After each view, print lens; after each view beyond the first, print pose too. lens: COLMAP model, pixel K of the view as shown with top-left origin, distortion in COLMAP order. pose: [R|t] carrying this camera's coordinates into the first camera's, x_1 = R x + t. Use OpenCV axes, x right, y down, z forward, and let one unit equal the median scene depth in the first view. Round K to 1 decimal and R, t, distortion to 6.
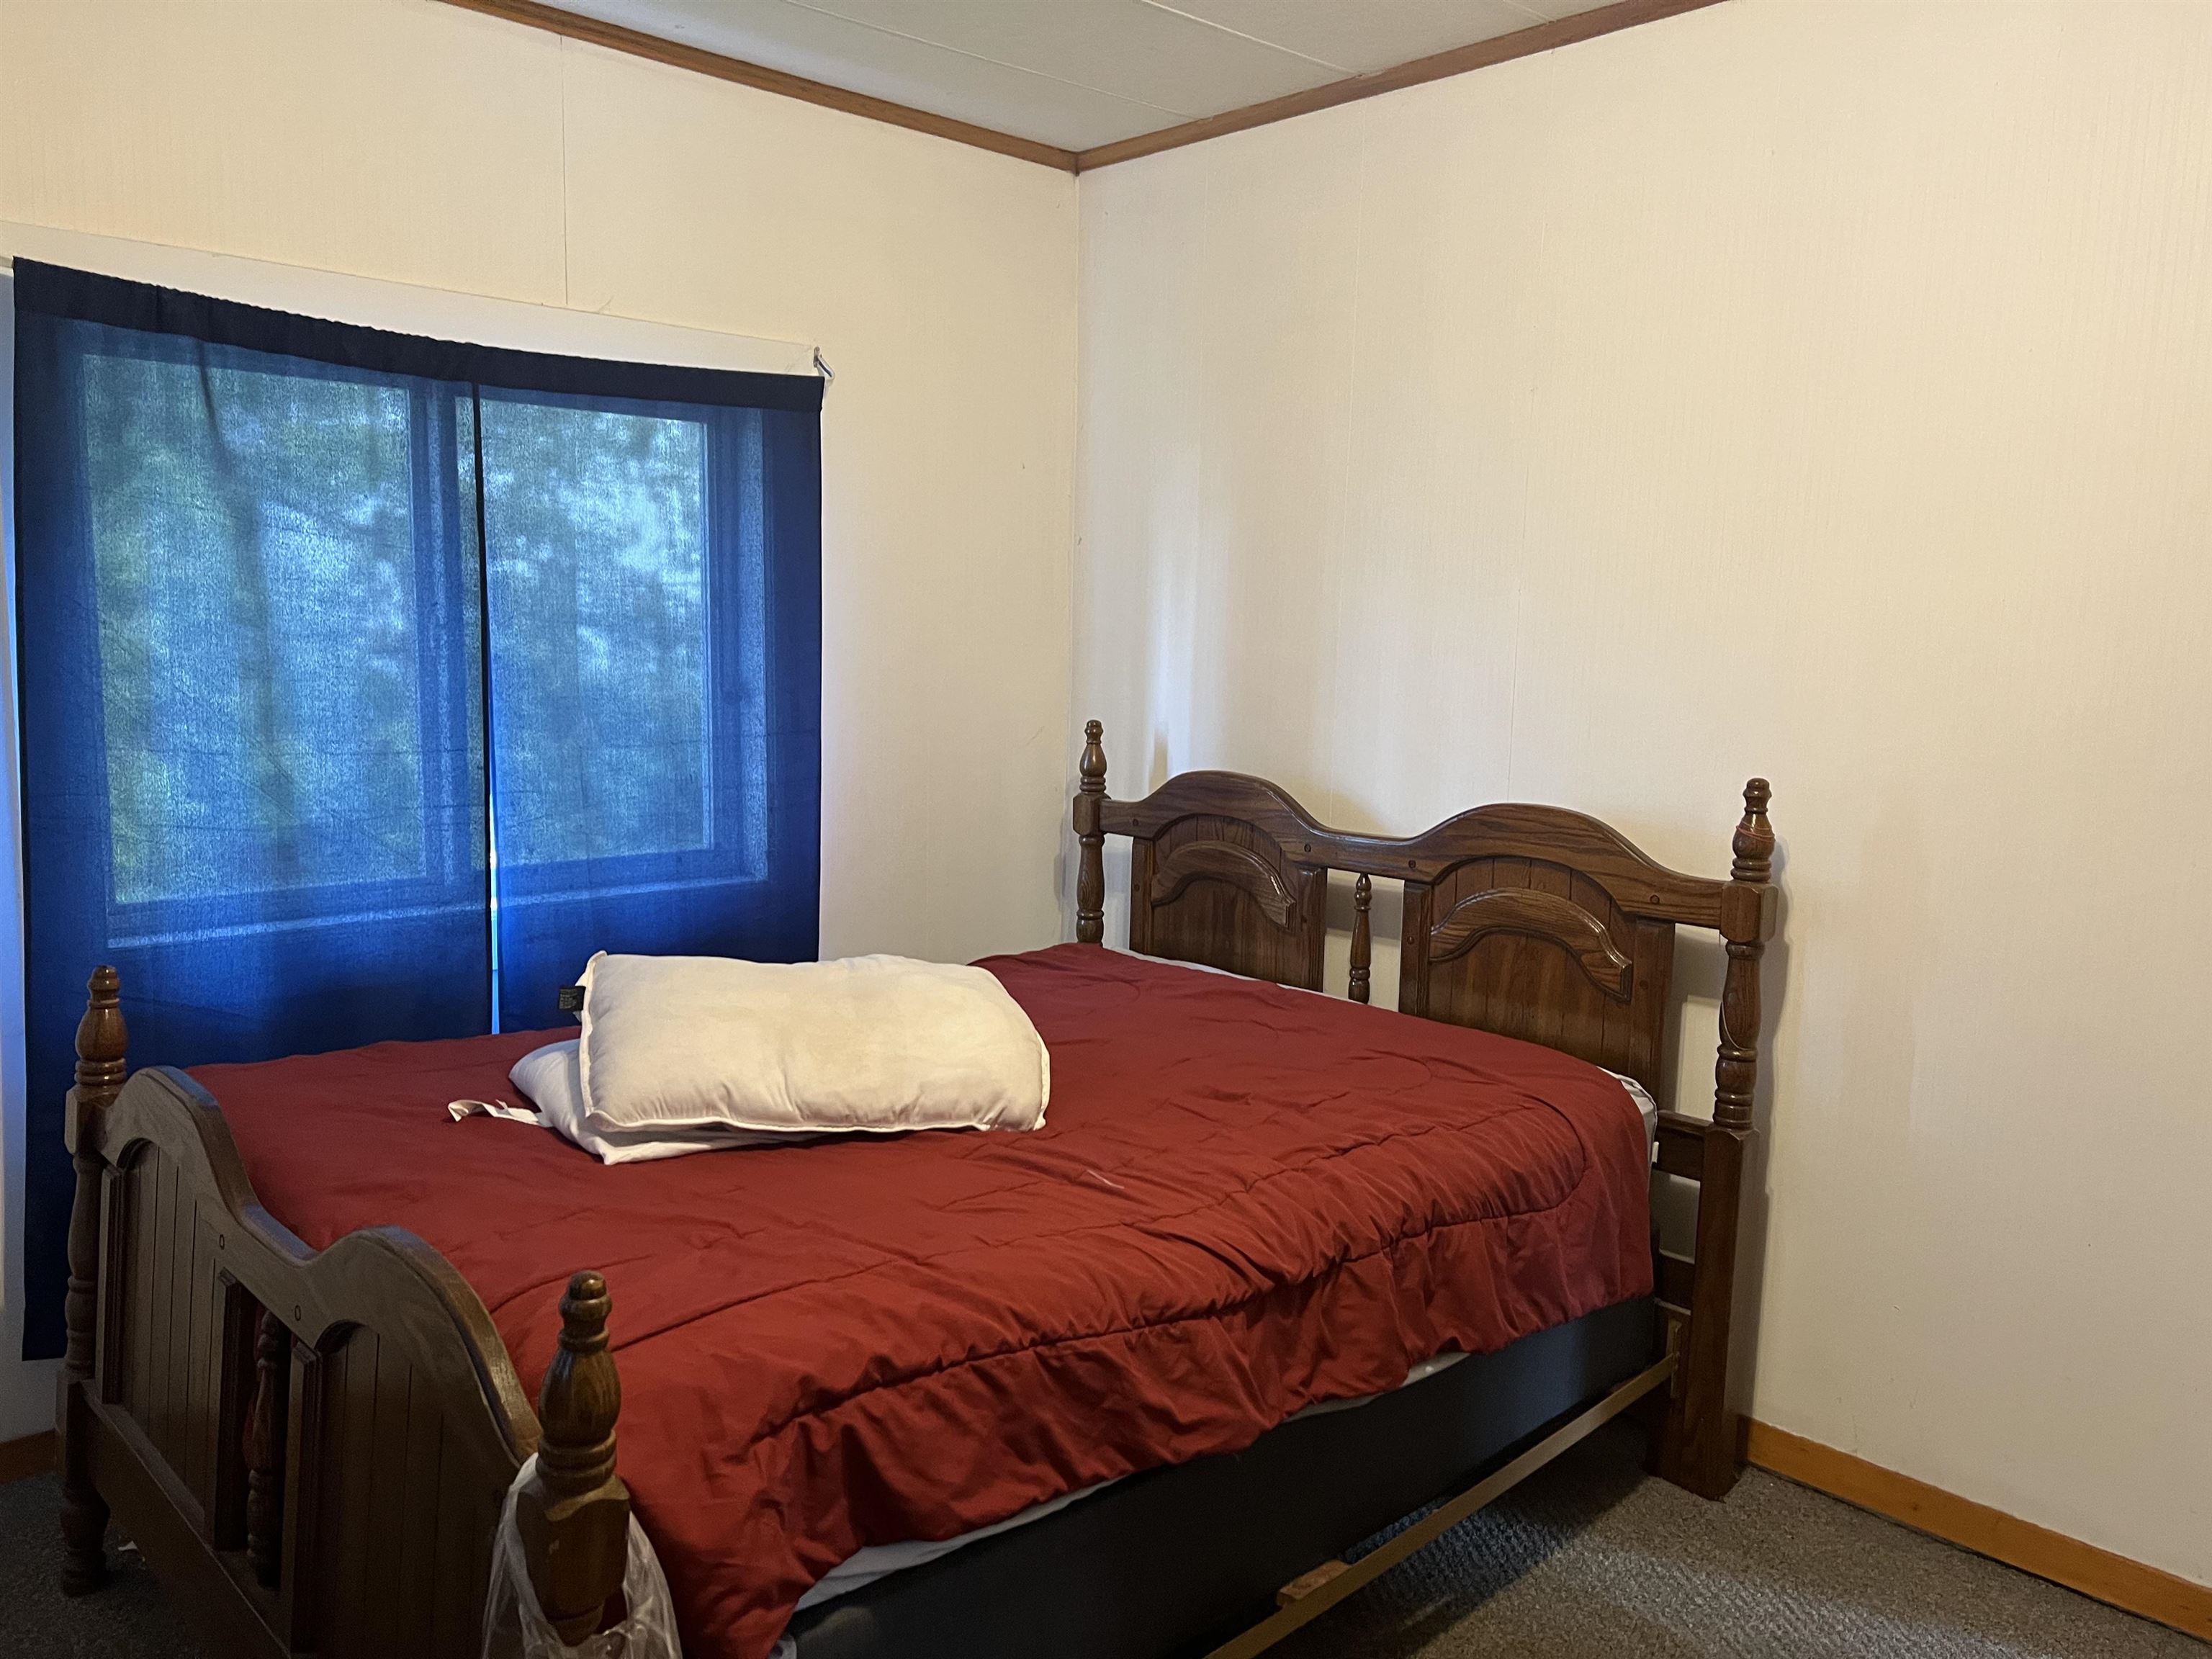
lens RADIAL K [[1668.6, 0, 1106.2], [0, 1668.6, 825.9], [0, 0, 1]] dist [0.008678, -0.004701]
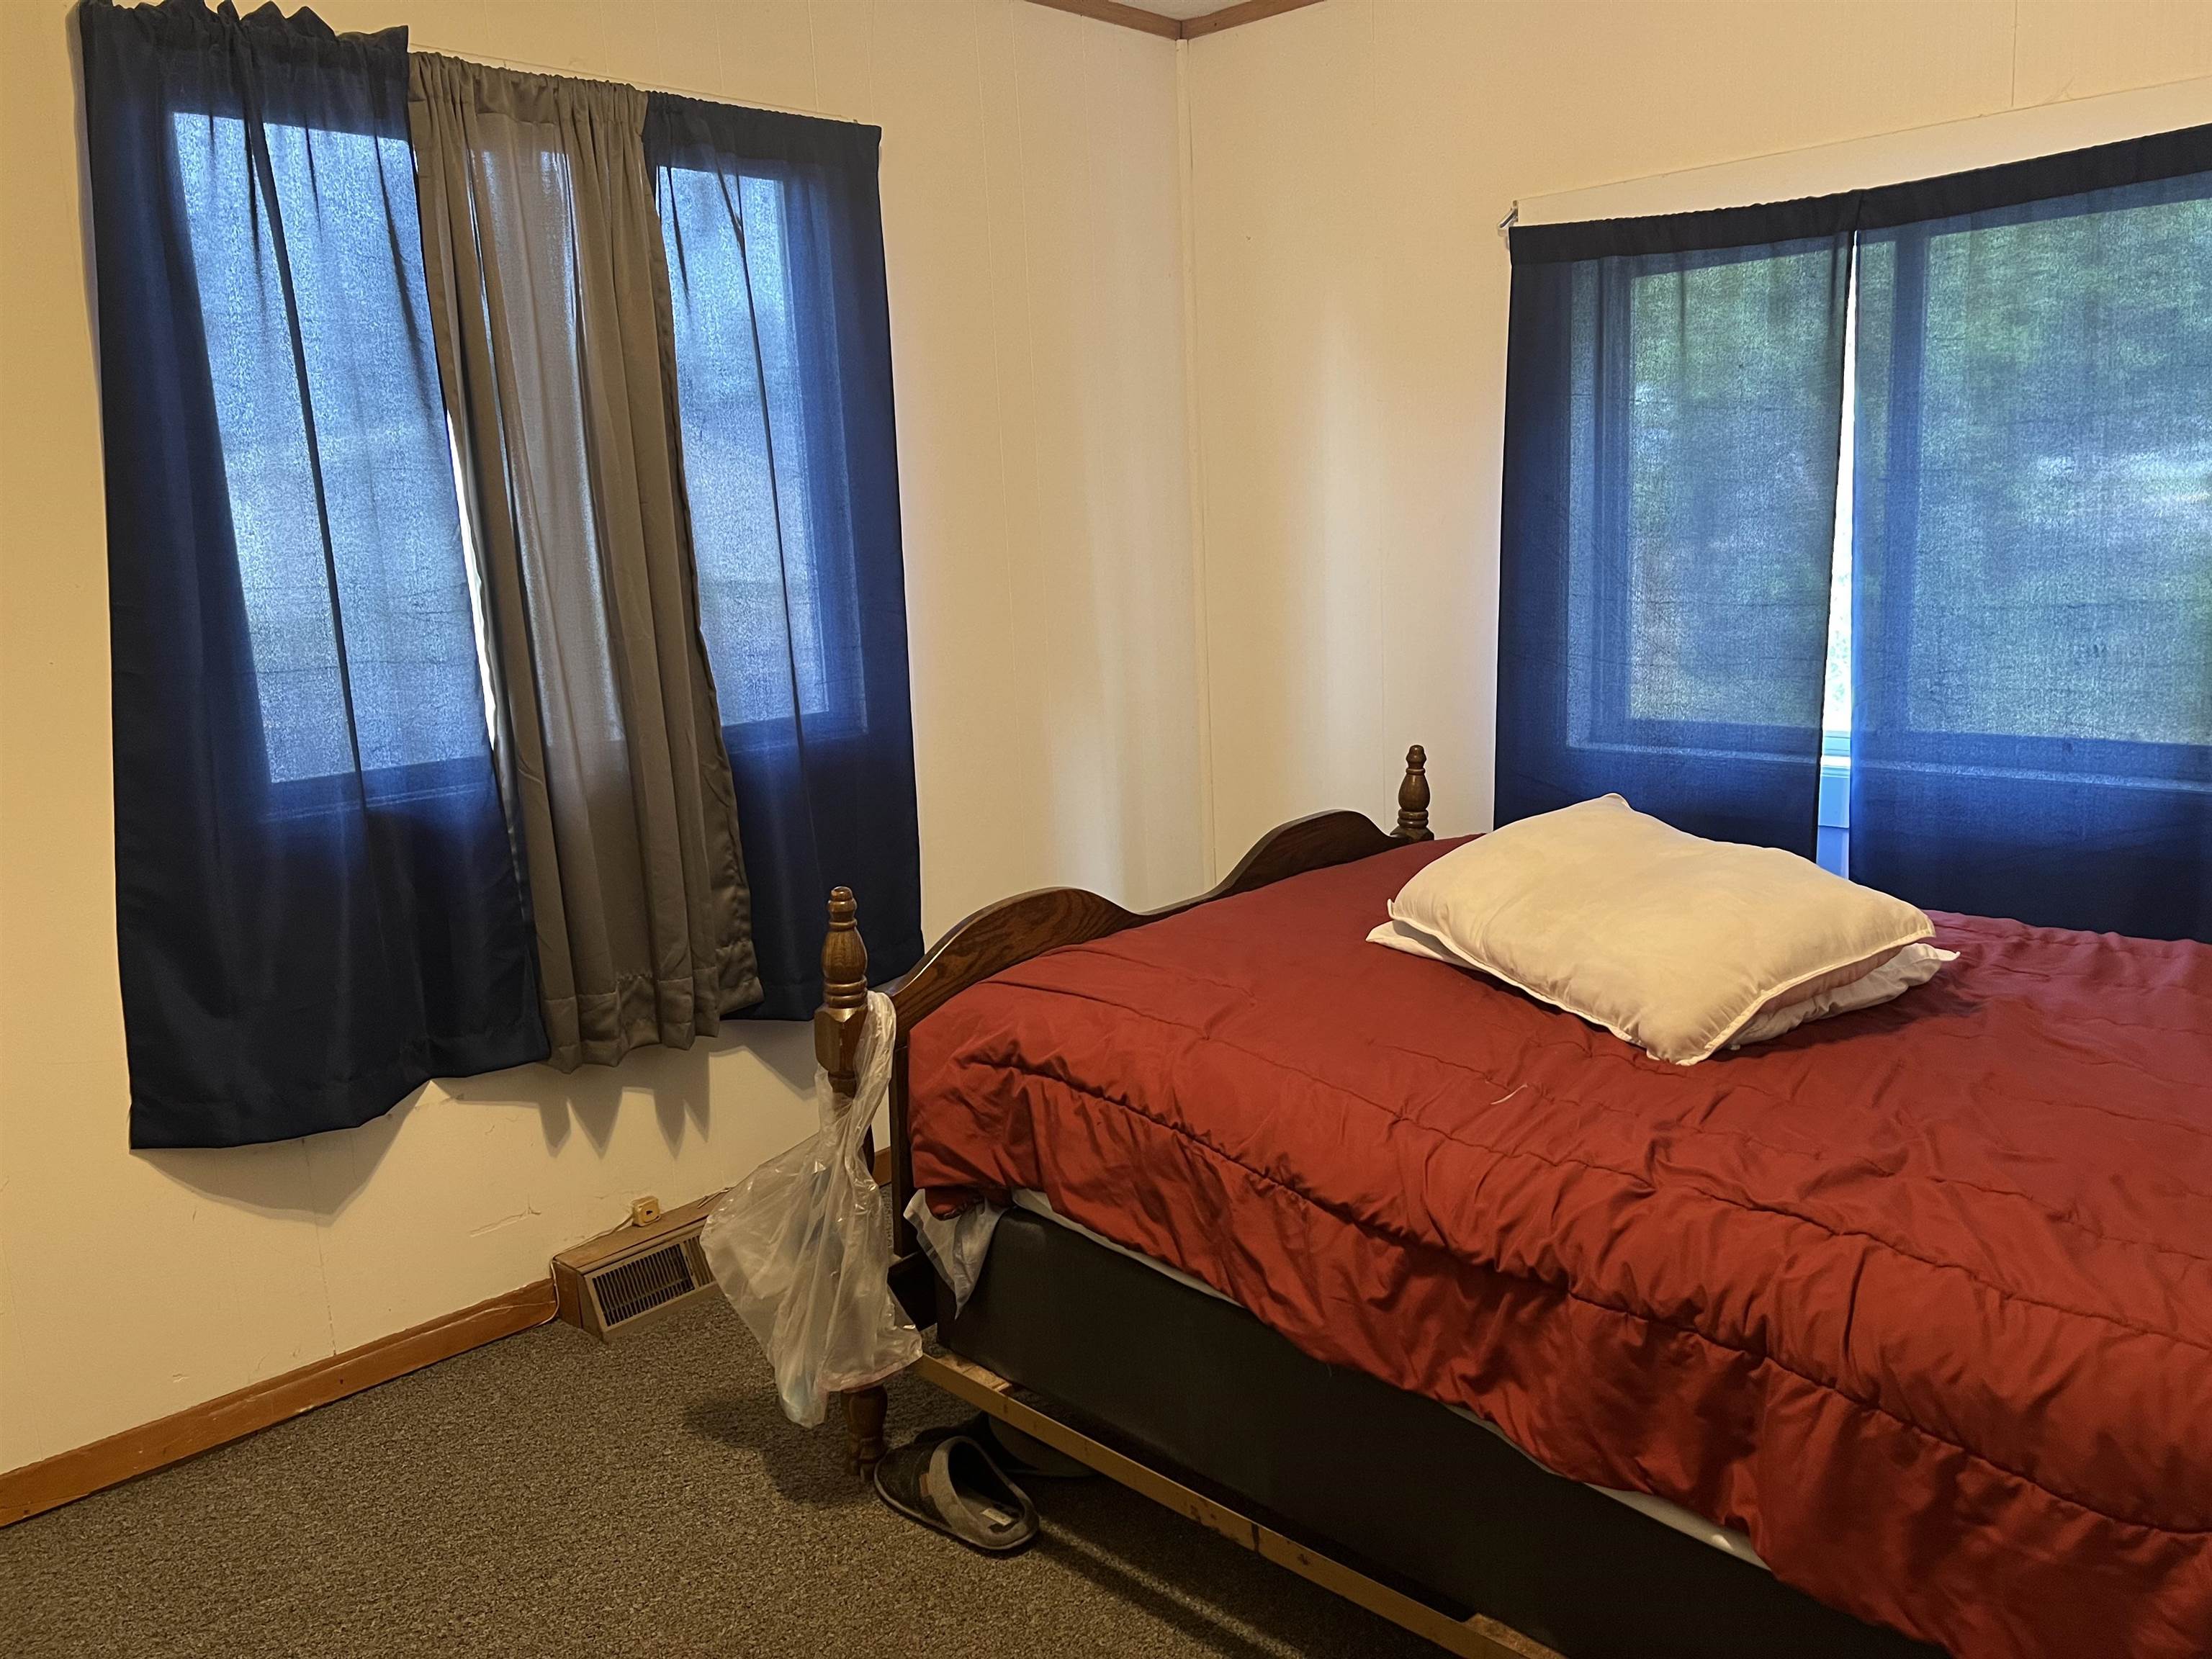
lens RADIAL K [[1668.6, 0, 1108.5], [0, 1668.6, 837.2], [0, 0, 1]] dist [0.008678, -0.004701]
pose [[0.039741, 0.170508, -0.984554, 0.961244], [-0.085869, 0.982270, 0.166647, -0.062223], [0.995513, 0.077920, 0.053678, 0.817622]]
